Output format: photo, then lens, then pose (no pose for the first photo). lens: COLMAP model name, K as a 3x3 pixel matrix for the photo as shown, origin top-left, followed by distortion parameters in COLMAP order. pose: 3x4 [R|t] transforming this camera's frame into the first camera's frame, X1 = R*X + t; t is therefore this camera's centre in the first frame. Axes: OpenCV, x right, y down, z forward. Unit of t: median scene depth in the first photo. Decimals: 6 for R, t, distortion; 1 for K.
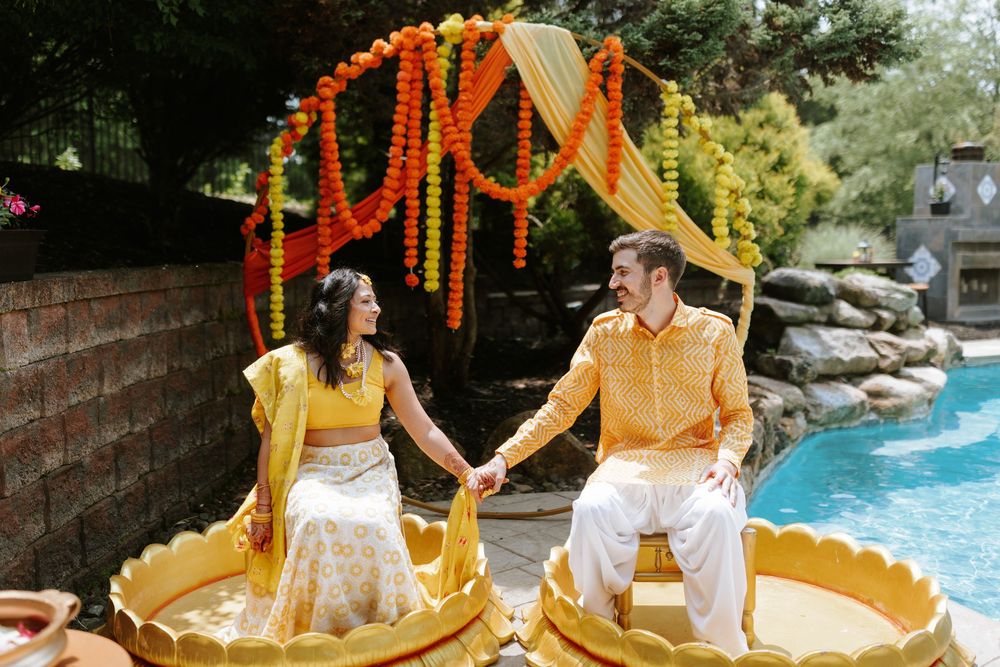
lens RADIAL K [[1032.9, 0, 499.1], [0, 1032.9, 332.7], [0, 0, 1]] dist [-0.073348, 0.000000]
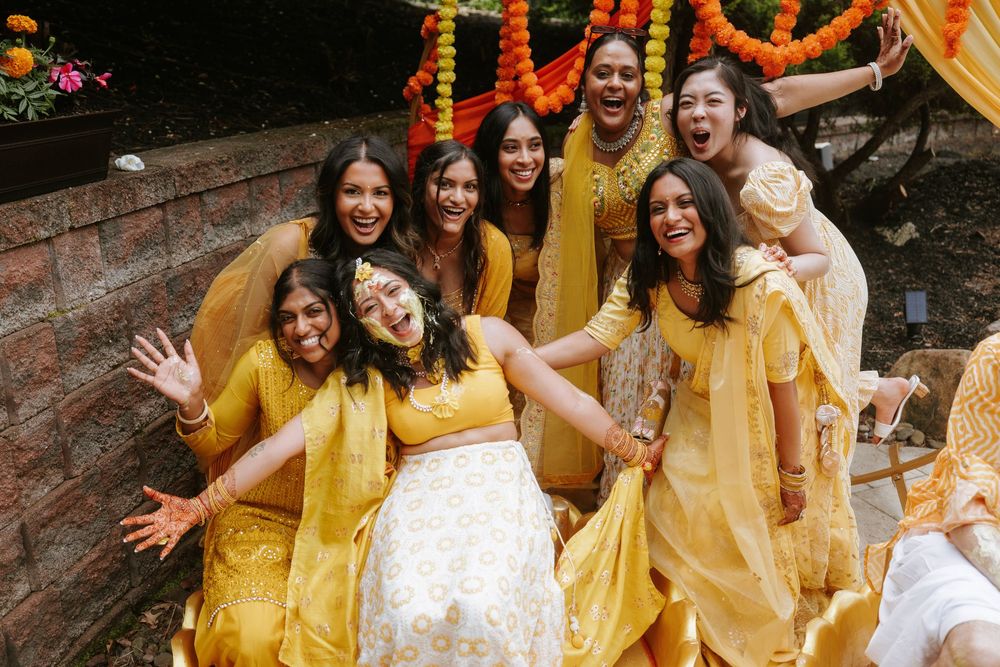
lens RADIAL K [[915.3, 0, 502.5], [0, 915.3, 334.7], [0, 0, 1]] dist [0.010373, 0.000000]
pose [[0.974337, 0.067663, -0.214683, -0.022302], [-0.015265, 0.971417, 0.236889, -0.100720], [0.224575, -0.227533, 0.947520, 0.384851]]
